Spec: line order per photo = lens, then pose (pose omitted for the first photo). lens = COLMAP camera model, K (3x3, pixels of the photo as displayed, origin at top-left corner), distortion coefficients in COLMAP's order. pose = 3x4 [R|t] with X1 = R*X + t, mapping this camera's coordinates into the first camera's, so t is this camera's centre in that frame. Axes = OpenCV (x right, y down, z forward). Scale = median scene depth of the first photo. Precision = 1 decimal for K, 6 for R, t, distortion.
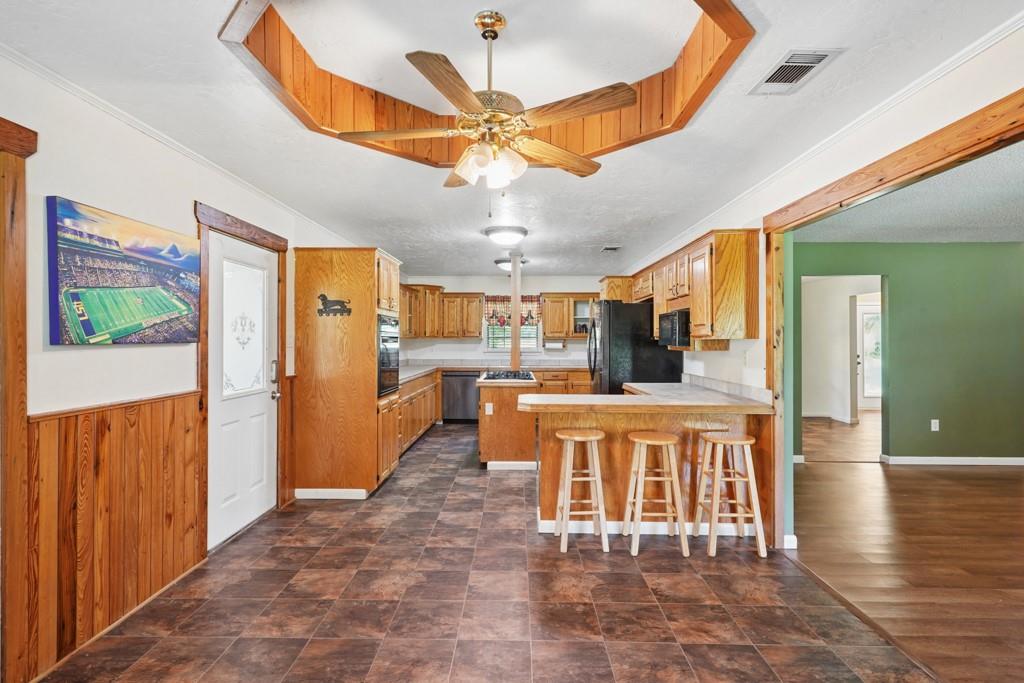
lens RADIAL K [[511.7, 0, 511.9], [0, 511.7, 340.6], [0, 0, 1]] dist [0.023980, -0.005888]
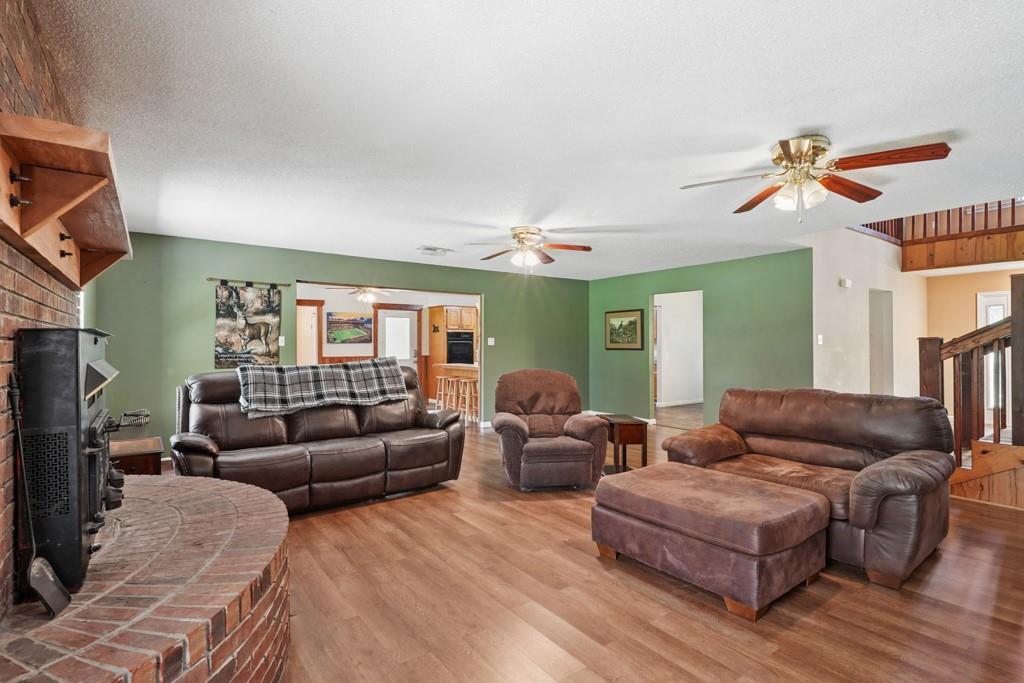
lens RADIAL K [[511.7, 0, 518.9], [0, 511.7, 343.1], [0, 0, 1]] dist [0.023980, -0.005888]
pose [[0.597770, -0.007750, -0.801630, 0.248606], [0.001385, 0.999962, -0.008634, 0.003390], [0.801666, 0.004051, 0.597758, -0.027183]]
